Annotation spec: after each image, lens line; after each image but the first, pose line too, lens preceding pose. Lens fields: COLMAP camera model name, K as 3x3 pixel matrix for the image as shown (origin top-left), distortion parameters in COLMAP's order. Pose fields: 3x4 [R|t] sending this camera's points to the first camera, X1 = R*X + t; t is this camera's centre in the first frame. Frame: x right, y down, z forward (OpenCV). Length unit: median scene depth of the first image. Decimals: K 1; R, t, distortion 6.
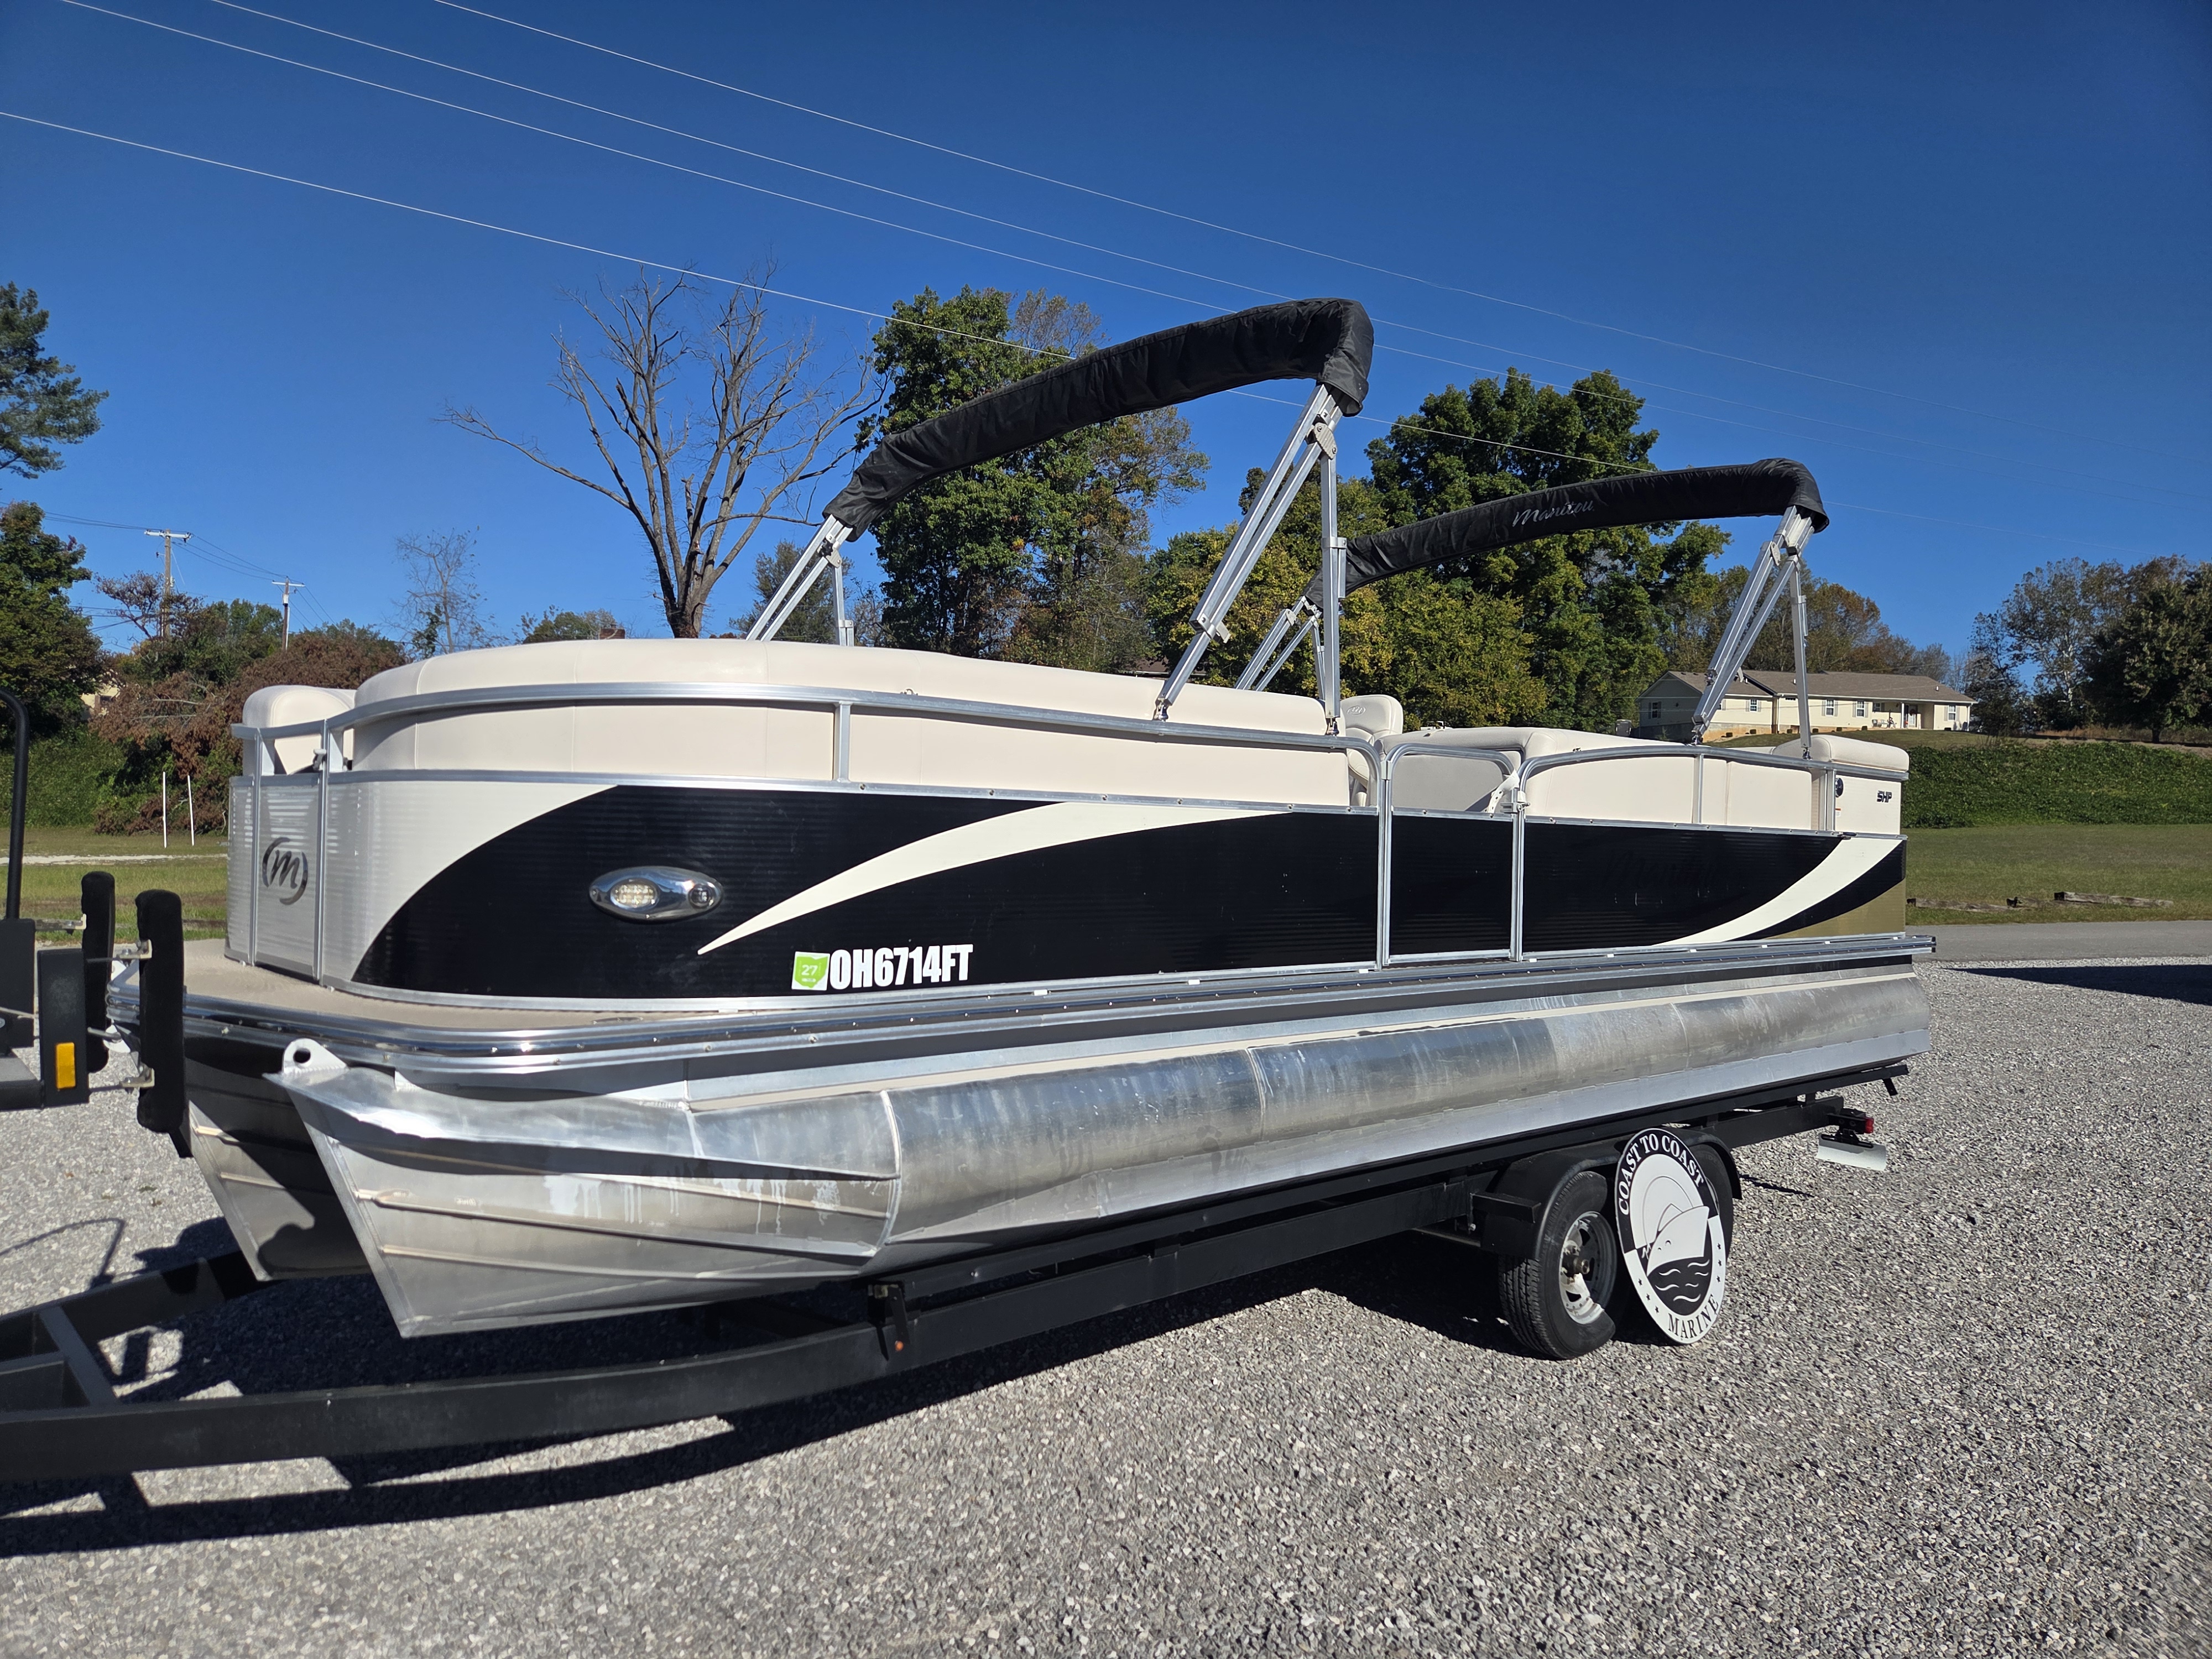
lens RADIAL K [[1483.2, 0, 1093.7], [0, 1483.2, 846.6], [0, 0, 1]] dist [0.056553, -0.040043]
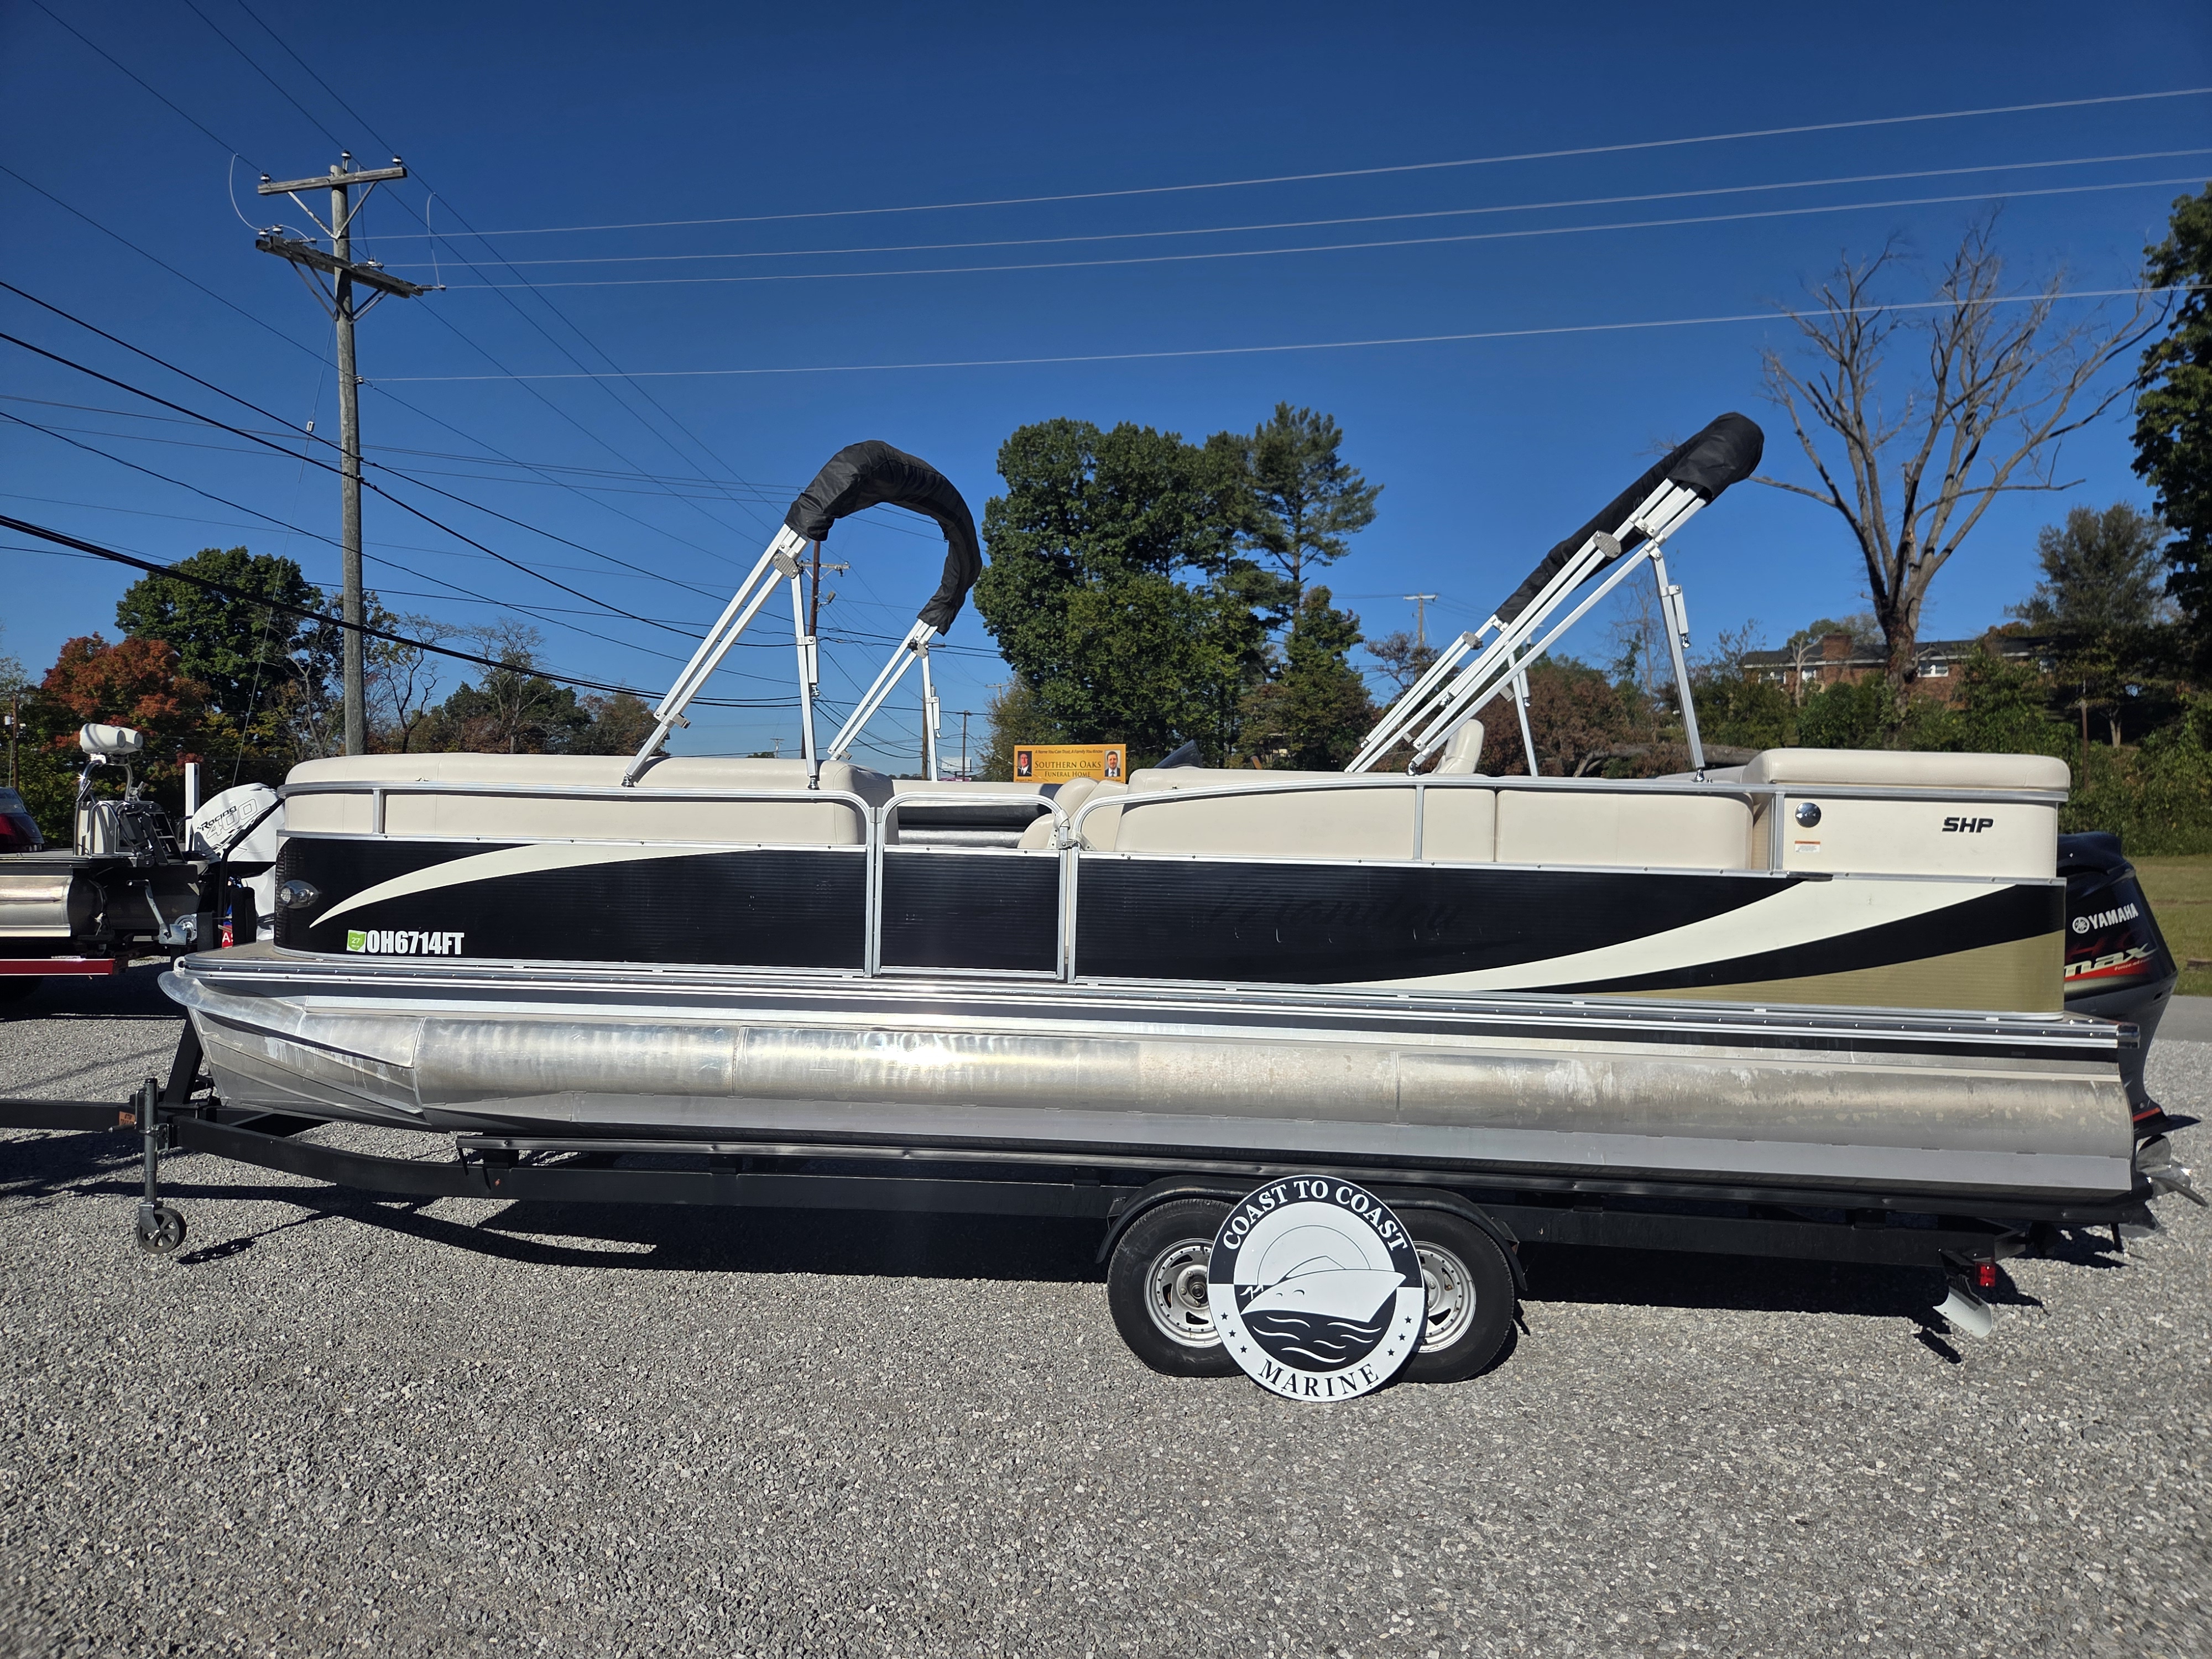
lens RADIAL K [[1508.1, 0, 1106.0], [0, 1508.1, 829.5], [0, 0, 1]] dist [0.059323, -0.042583]
pose [[0.682343, -0.005778, -0.731010, 1.003546], [-0.011123, 0.999771, -0.018284, -0.015259], [0.730948, 0.020607, 0.682122, 0.230529]]
